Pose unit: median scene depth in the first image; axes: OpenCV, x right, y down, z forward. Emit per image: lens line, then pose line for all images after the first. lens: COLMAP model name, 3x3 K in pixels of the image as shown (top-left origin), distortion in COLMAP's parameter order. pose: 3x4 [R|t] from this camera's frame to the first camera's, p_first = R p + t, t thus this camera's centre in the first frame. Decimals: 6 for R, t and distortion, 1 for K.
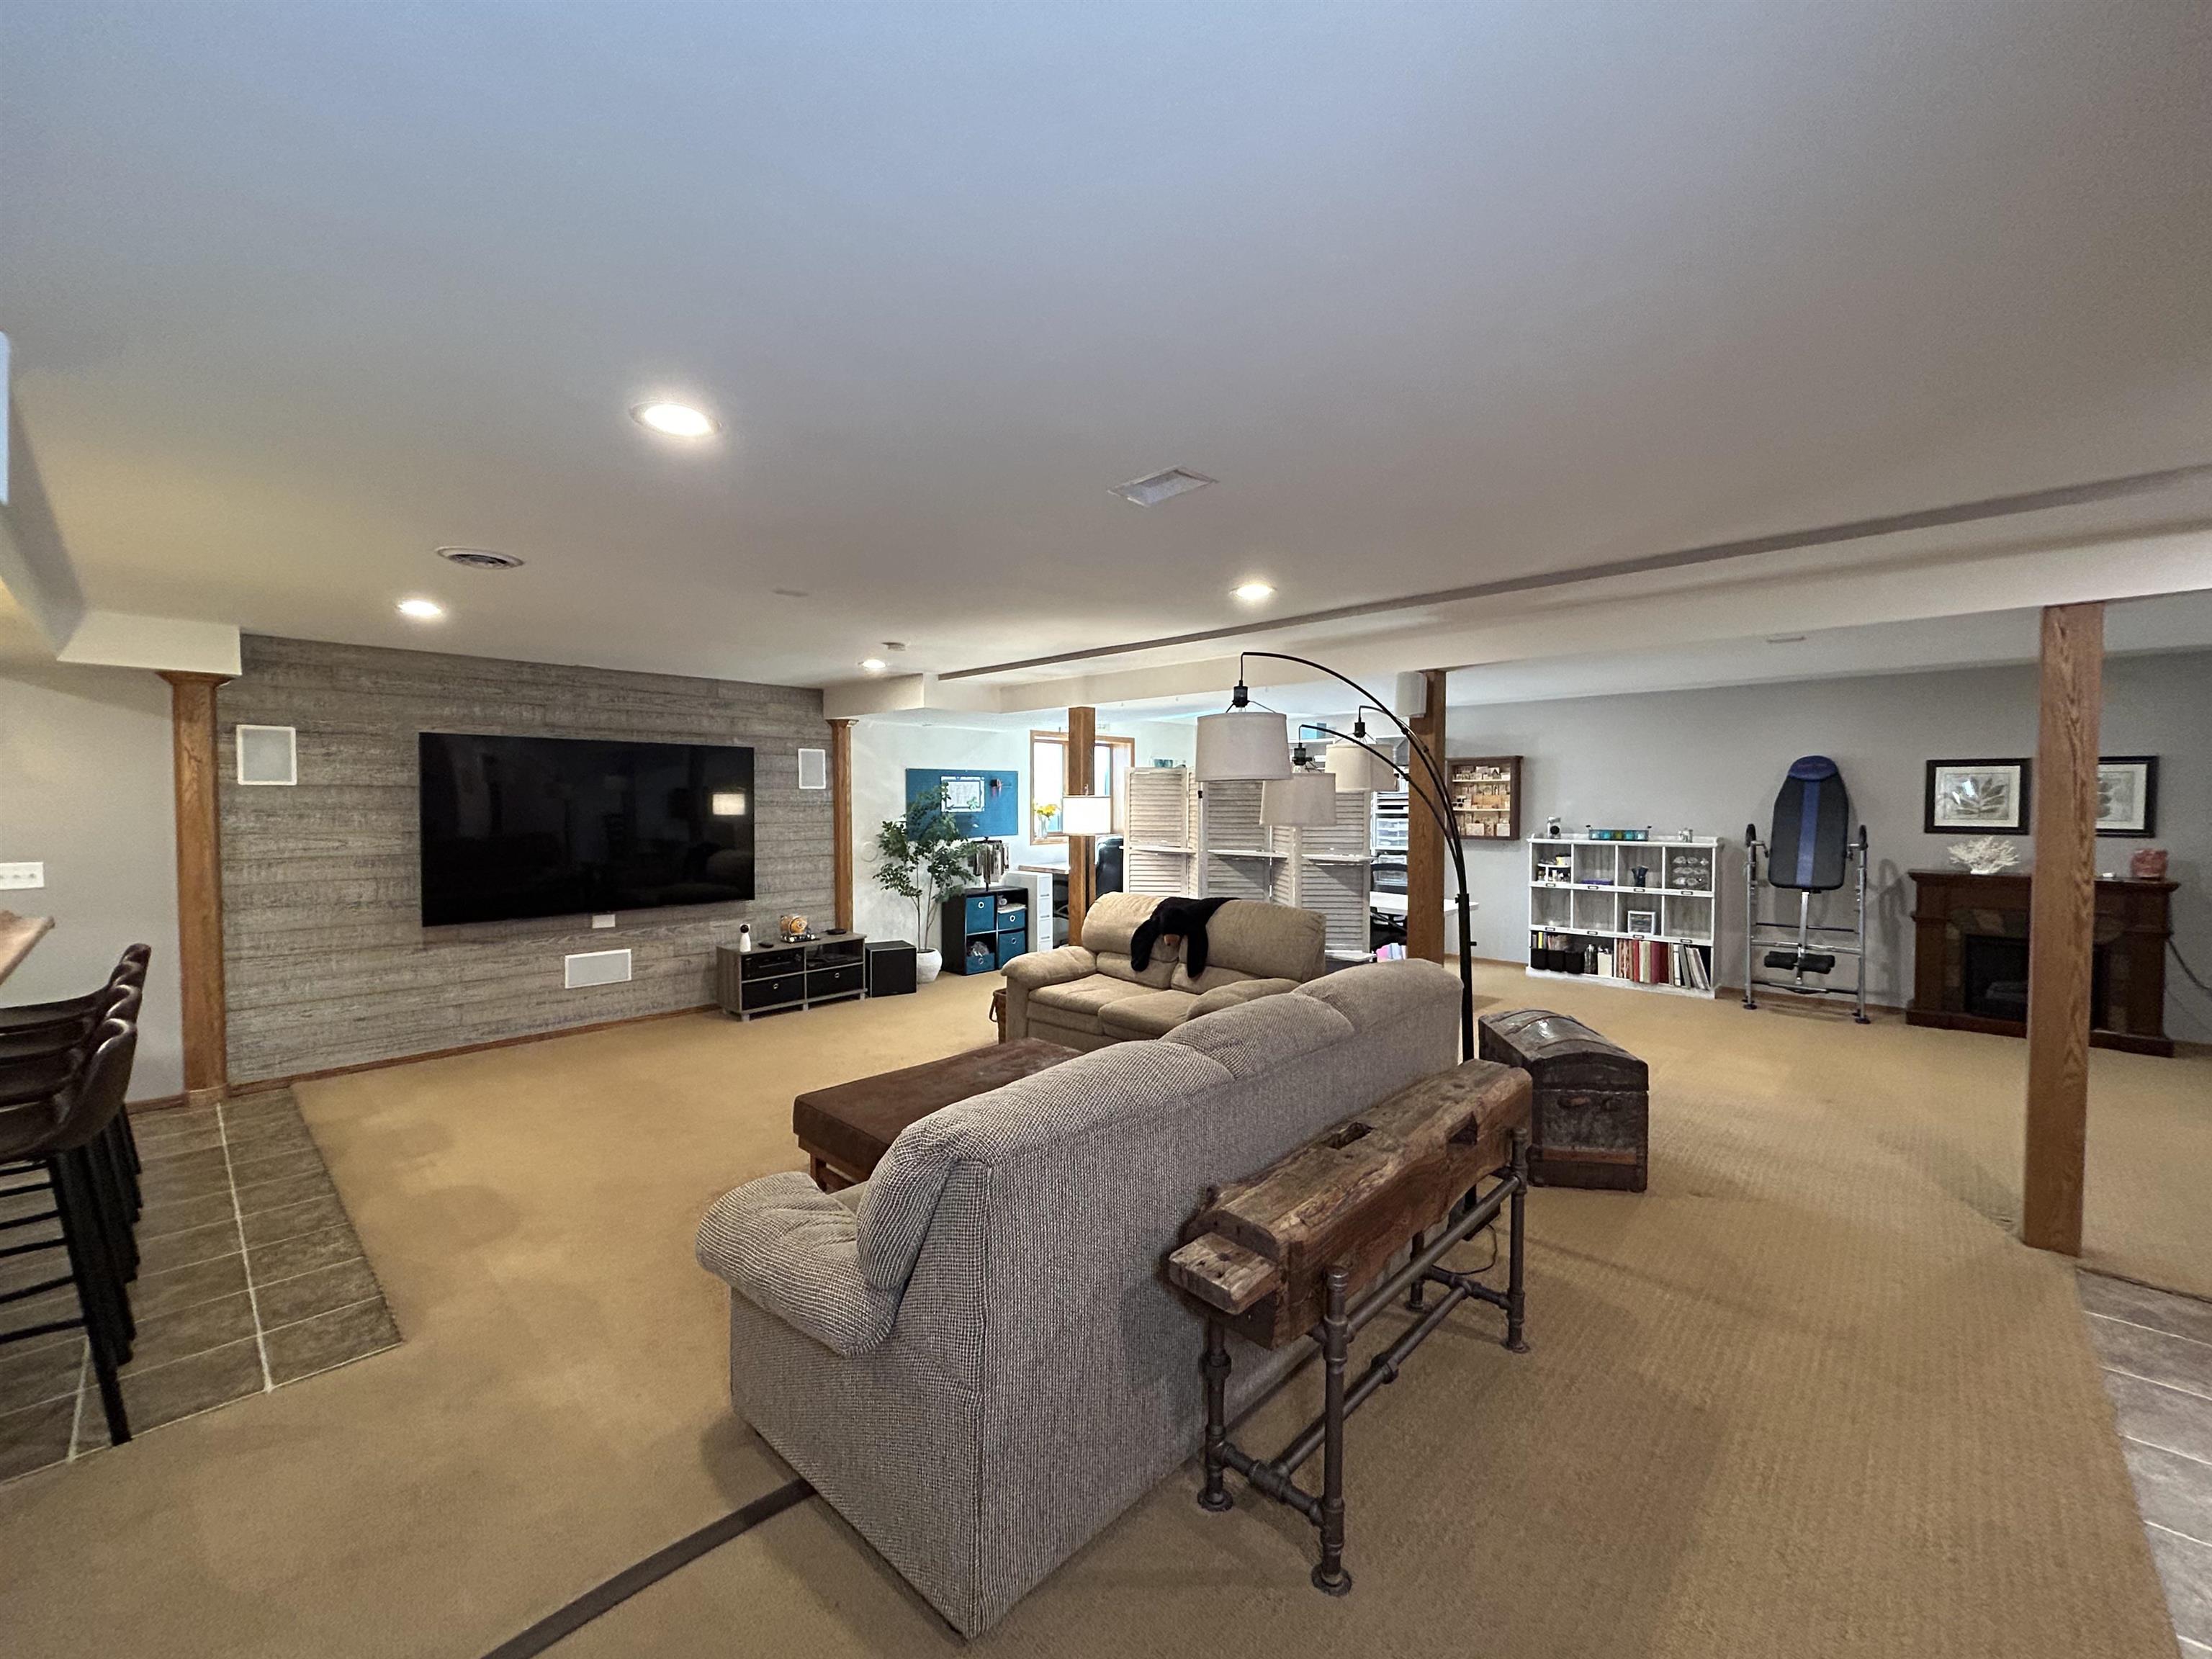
lens RADIAL K [[889.8, 0, 1119.0], [0, 889.8, 818.2], [0, 0, 1]] dist [-0.002100, 0.001323]
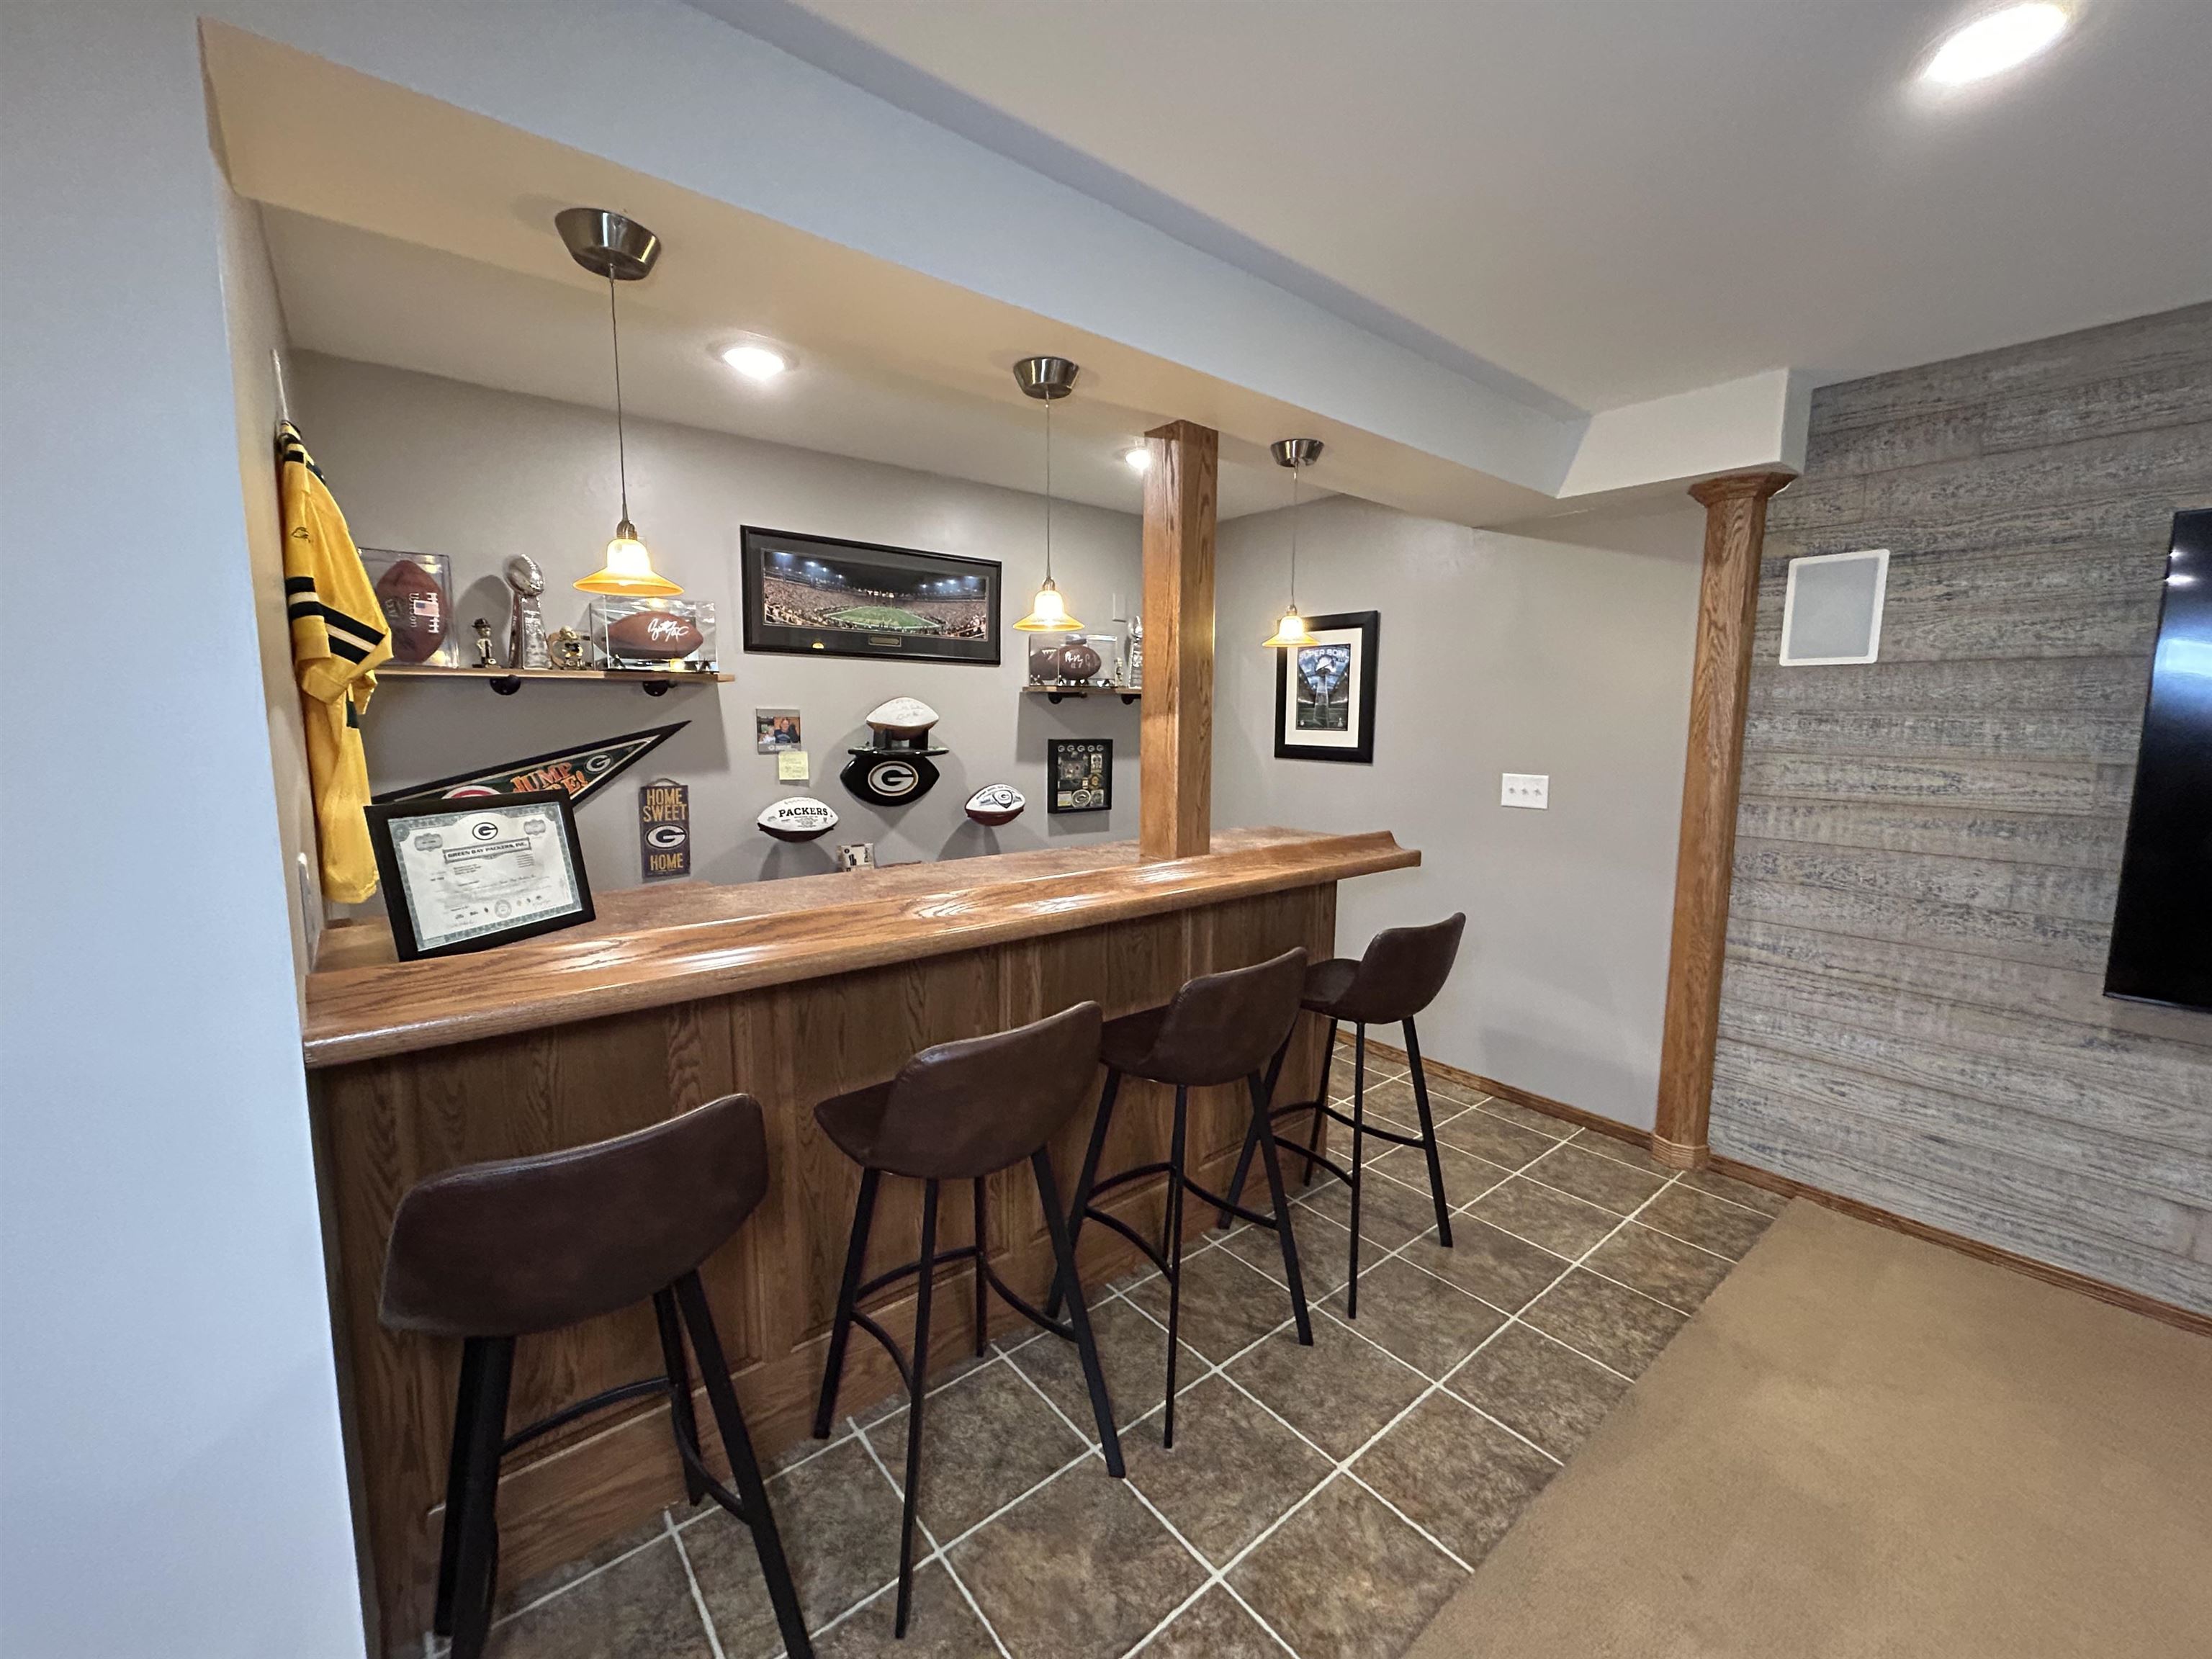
lens RADIAL K [[889.8, 0, 1102.5], [0, 889.8, 827.1], [0, 0, 1]] dist [-0.002100, 0.001323]
pose [[-0.136560, 0.123287, -0.982930, -0.341985], [-0.028348, 0.991333, 0.128279, 0.004161], [0.990226, 0.045382, -0.131882, 0.629333]]
